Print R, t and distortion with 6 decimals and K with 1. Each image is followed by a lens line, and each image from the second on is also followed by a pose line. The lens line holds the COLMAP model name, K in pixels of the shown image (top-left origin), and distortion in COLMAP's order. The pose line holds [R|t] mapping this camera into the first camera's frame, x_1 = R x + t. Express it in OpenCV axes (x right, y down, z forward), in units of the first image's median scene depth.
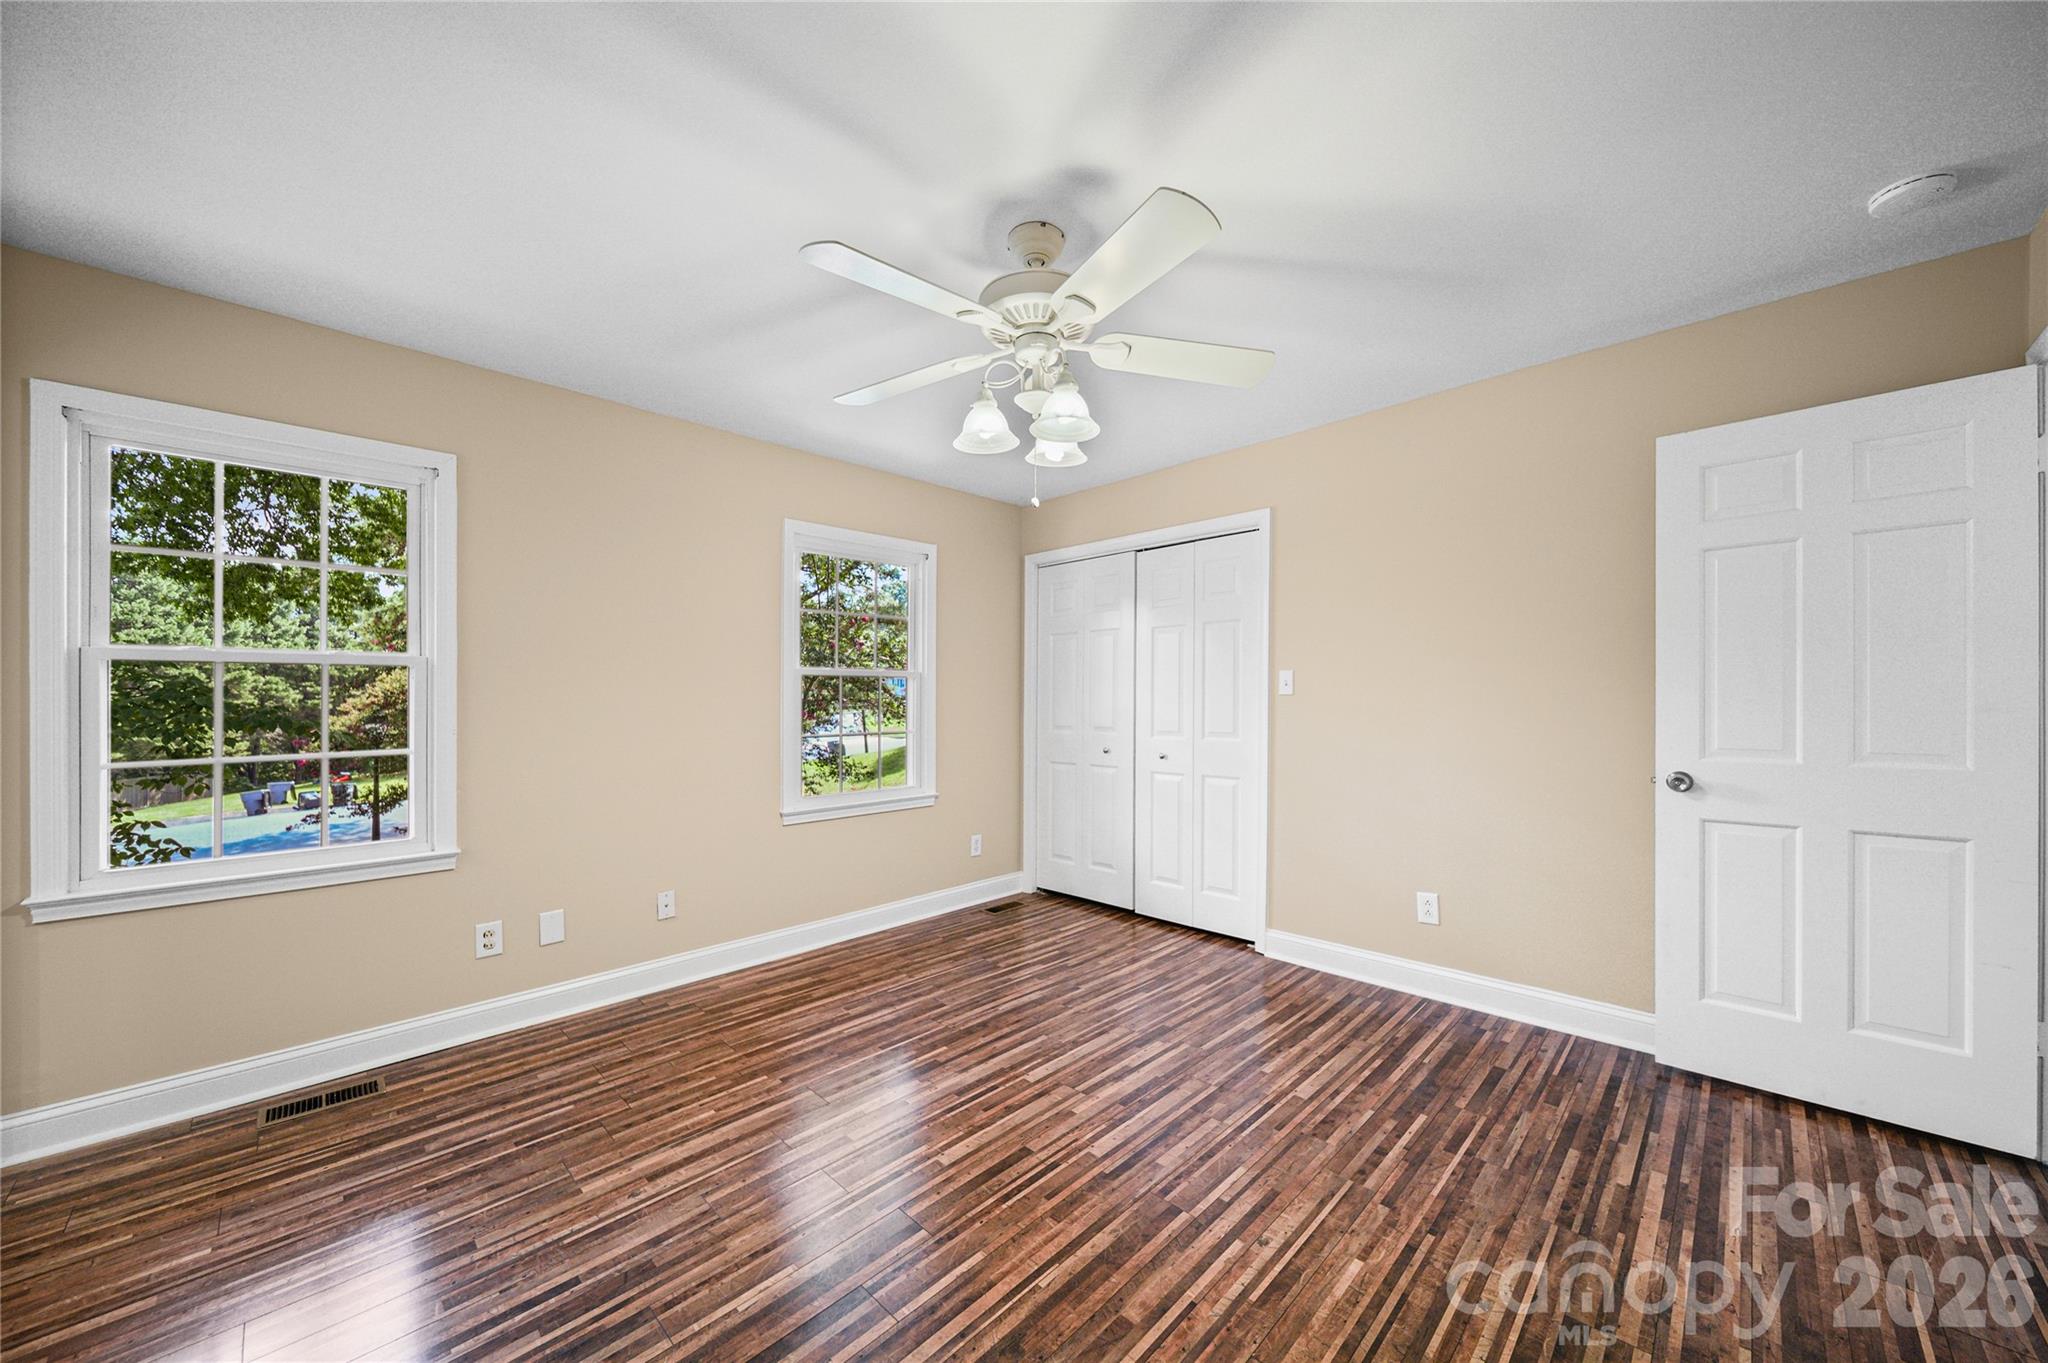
lens RADIAL K [[728.1, 0, 1020.0], [0, 728.1, 695.0], [0, 0, 1]] dist [0.002262, -0.000722]
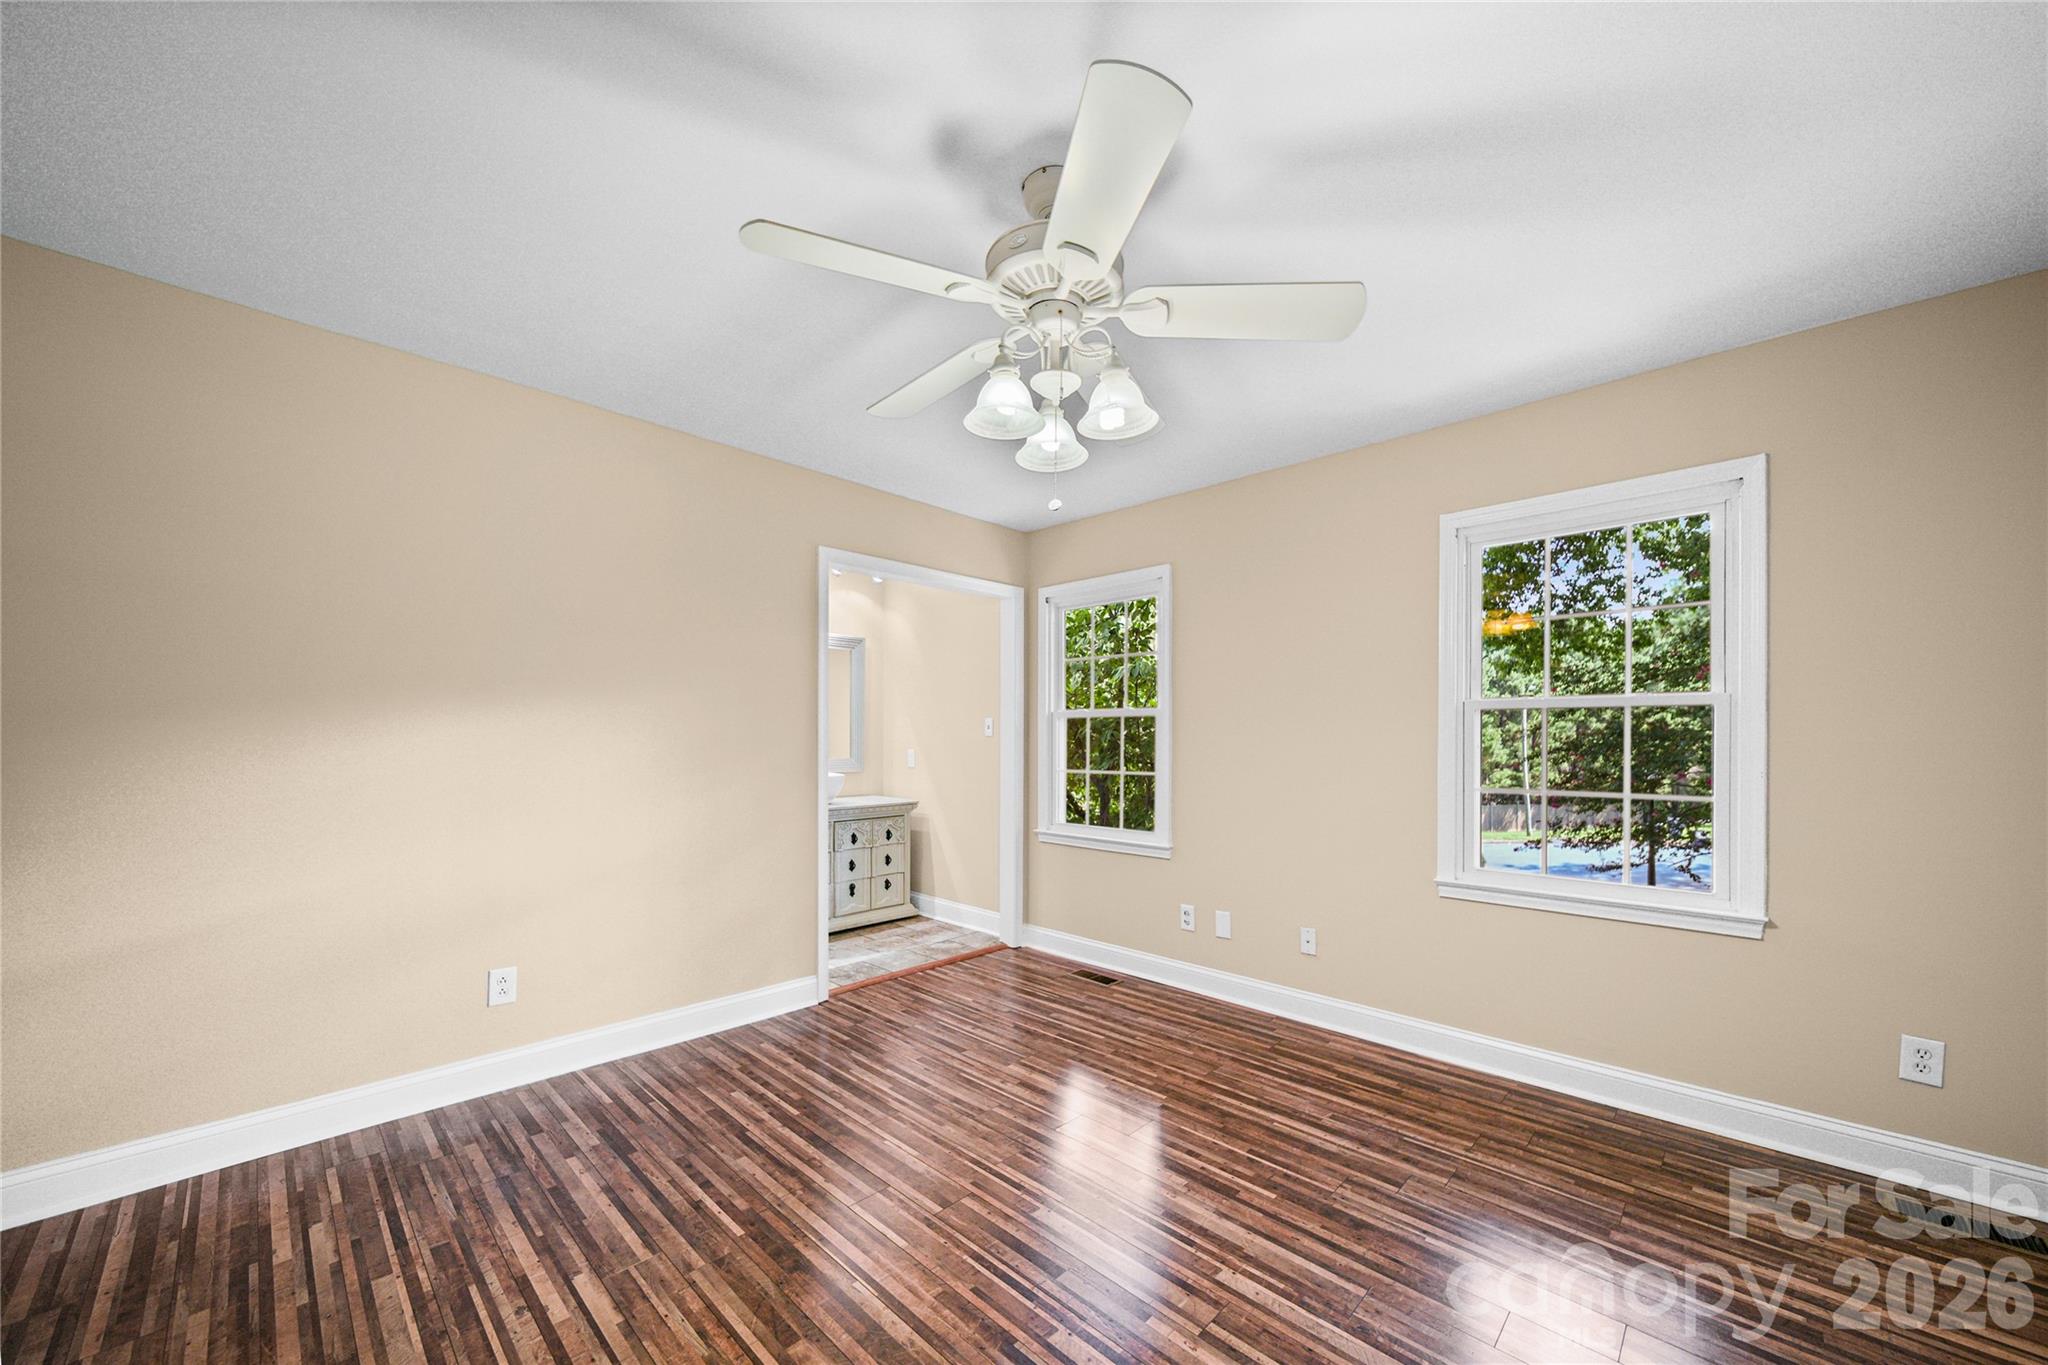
lens RADIAL K [[728.1, 0, 1021.6], [0, 728.1, 733.8], [0, 0, 1]] dist [0.002262, -0.000722]
pose [[0.031991, -0.004506, -0.999478, 0.609432], [-0.001093, 0.999989, -0.004544, 0.004380], [0.999488, 0.001238, 0.031986, 0.664244]]
